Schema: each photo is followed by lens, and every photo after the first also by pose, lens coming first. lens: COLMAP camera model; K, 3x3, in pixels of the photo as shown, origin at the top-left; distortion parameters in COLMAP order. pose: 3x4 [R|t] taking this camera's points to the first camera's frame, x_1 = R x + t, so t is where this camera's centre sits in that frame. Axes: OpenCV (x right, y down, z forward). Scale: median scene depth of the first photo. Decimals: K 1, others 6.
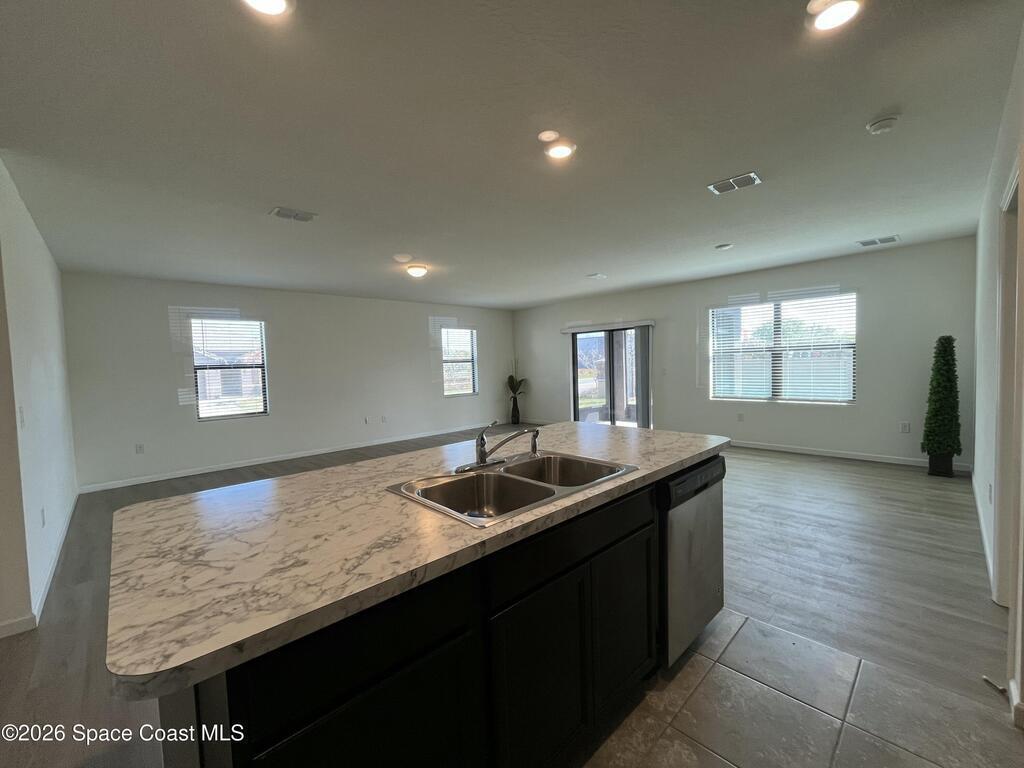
lens RADIAL K [[417.9, 0, 509.5], [0, 417.9, 382.8], [0, 0, 1]] dist [-0.001331, 0.000168]
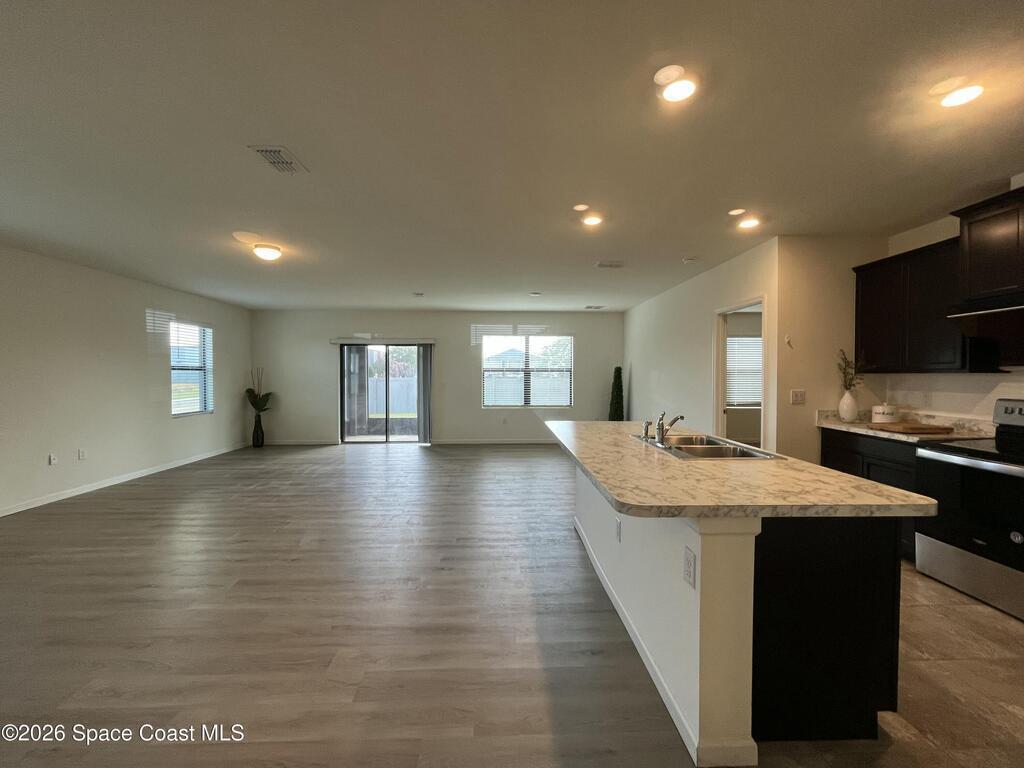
lens RADIAL K [[417.9, 0, 509.6], [0, 417.9, 379.6], [0, 0, 1]] dist [-0.001331, 0.000168]
pose [[0.666500, 0.023083, 0.745148, -0.440074], [0.011596, 0.999079, -0.041321, 0.008429], [-0.745415, 0.036181, 0.665618, 0.122812]]
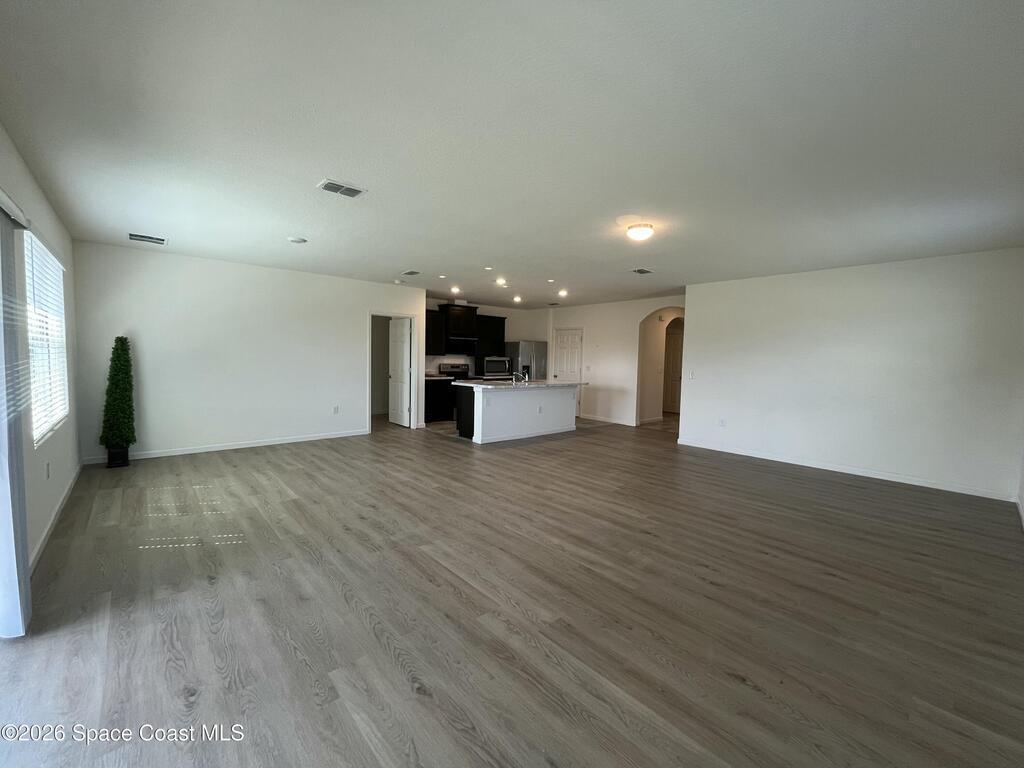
lens RADIAL K [[417.9, 0, 508.4], [0, 417.9, 380.8], [0, 0, 1]] dist [-0.001331, 0.000168]
pose [[-0.999331, 0.010990, 0.034885, -0.007541], [0.014432, 0.994883, 0.099994, -0.071615], [-0.033607, 0.100431, -0.994376, 1.565084]]
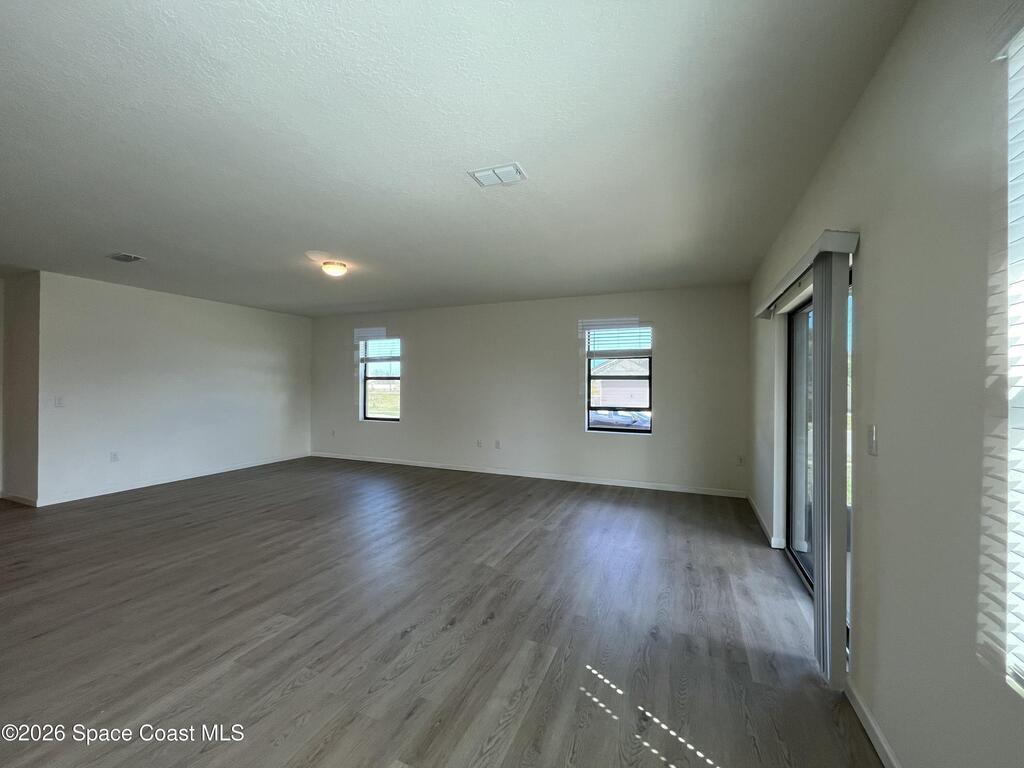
lens RADIAL K [[417.9, 0, 509.6], [0, 417.9, 382.7], [0, 0, 1]] dist [-0.001331, 0.000168]
pose [[0.397060, 0.033574, -0.917178, 0.610867], [-0.058562, 0.998221, 0.011188, -0.061974], [0.915923, 0.049269, 0.398320, 0.877416]]
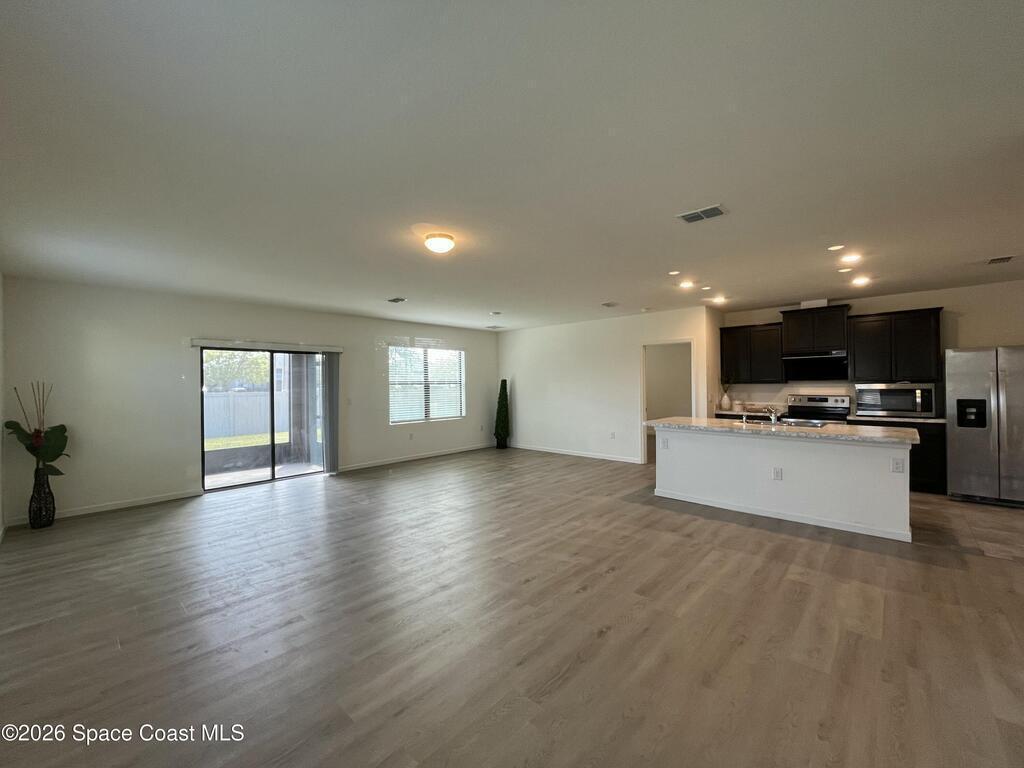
lens RADIAL K [[417.9, 0, 507.4], [0, 417.9, 382.4], [0, 0, 1]] dist [-0.001331, 0.000168]
pose [[-0.059236, 0.035250, 0.997621, -0.764453], [0.056960, 0.997867, -0.031876, -0.022711], [-0.996618, 0.054936, -0.061117, 0.831620]]
